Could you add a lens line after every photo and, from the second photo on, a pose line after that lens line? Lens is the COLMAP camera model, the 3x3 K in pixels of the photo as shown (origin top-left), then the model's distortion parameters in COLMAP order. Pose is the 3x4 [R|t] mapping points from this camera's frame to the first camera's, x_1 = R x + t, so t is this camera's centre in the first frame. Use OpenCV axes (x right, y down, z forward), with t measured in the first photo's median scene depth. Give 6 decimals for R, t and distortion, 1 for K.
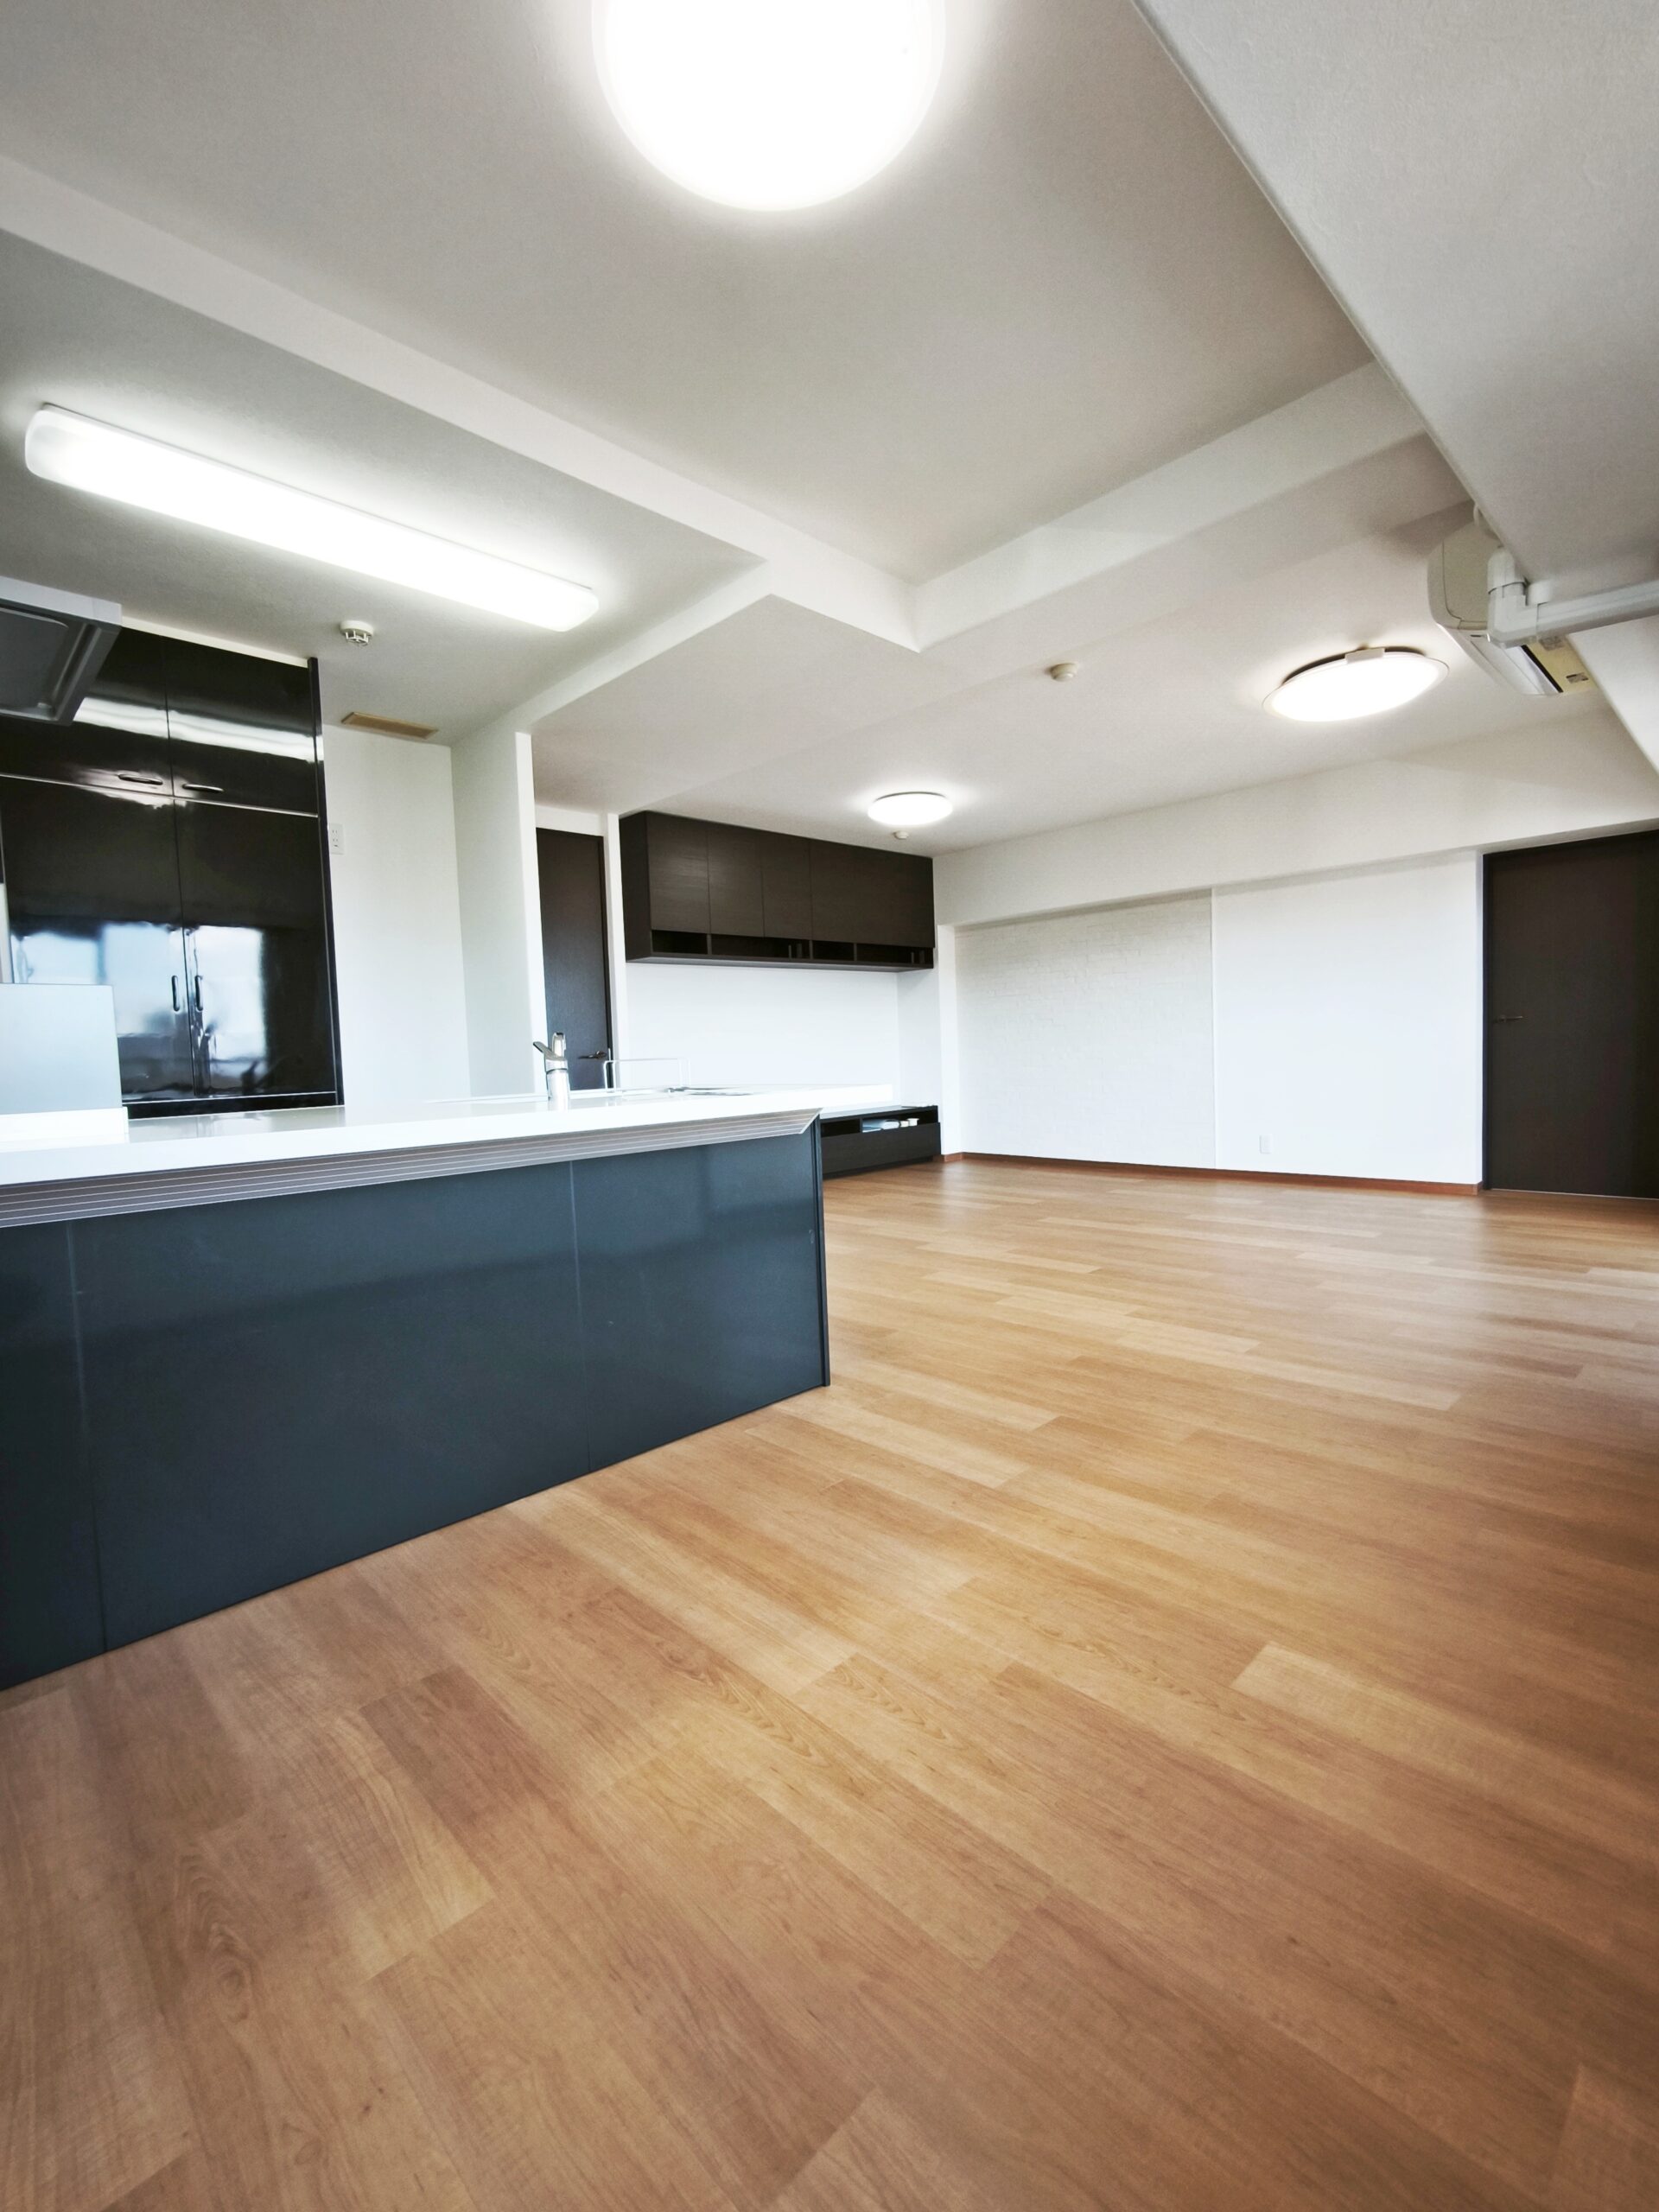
lens RADIAL K [[964.4, 0, 818.6], [0, 964.4, 1101.9], [0, 0, 1]] dist [0.001671, 0.000078]
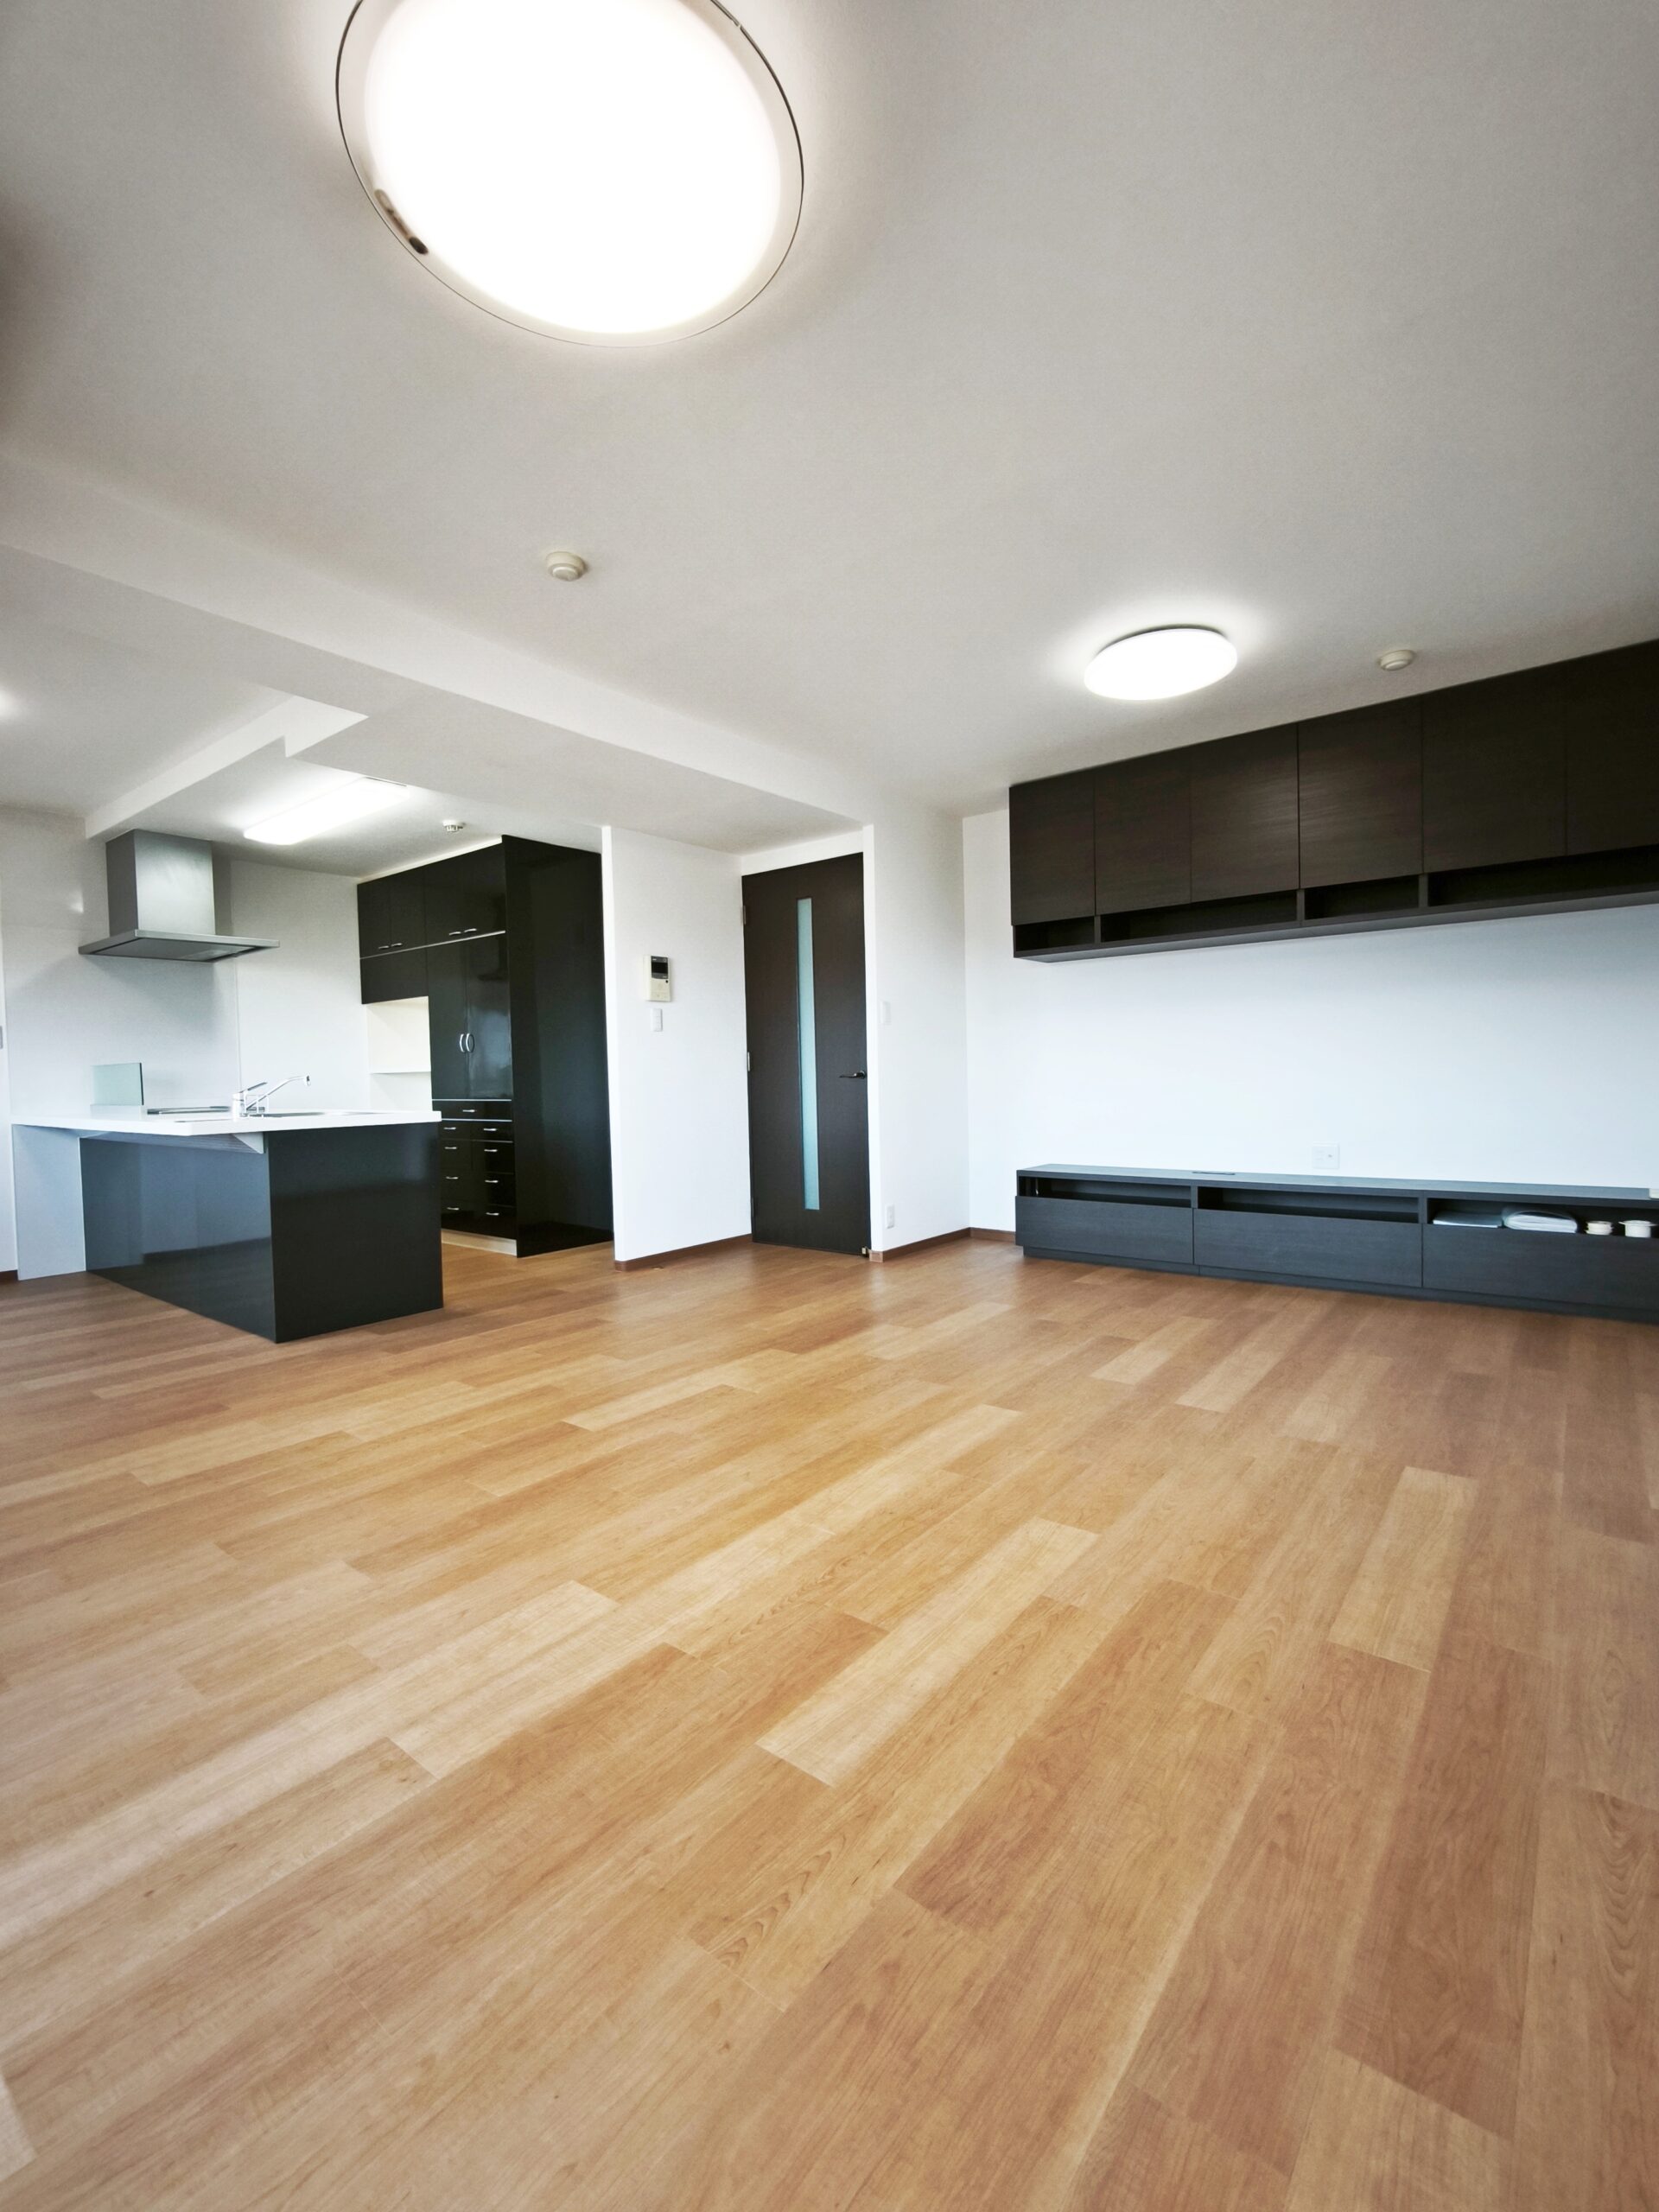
lens RADIAL K [[964.4, 0, 819.1], [0, 964.4, 1109.2], [0, 0, 1]] dist [0.001671, 0.000078]
pose [[0.120145, 0.070865, -0.990224, 1.142386], [-0.033139, 0.997179, 0.067342, -0.122946], [0.992203, 0.024725, 0.122155, 1.266910]]
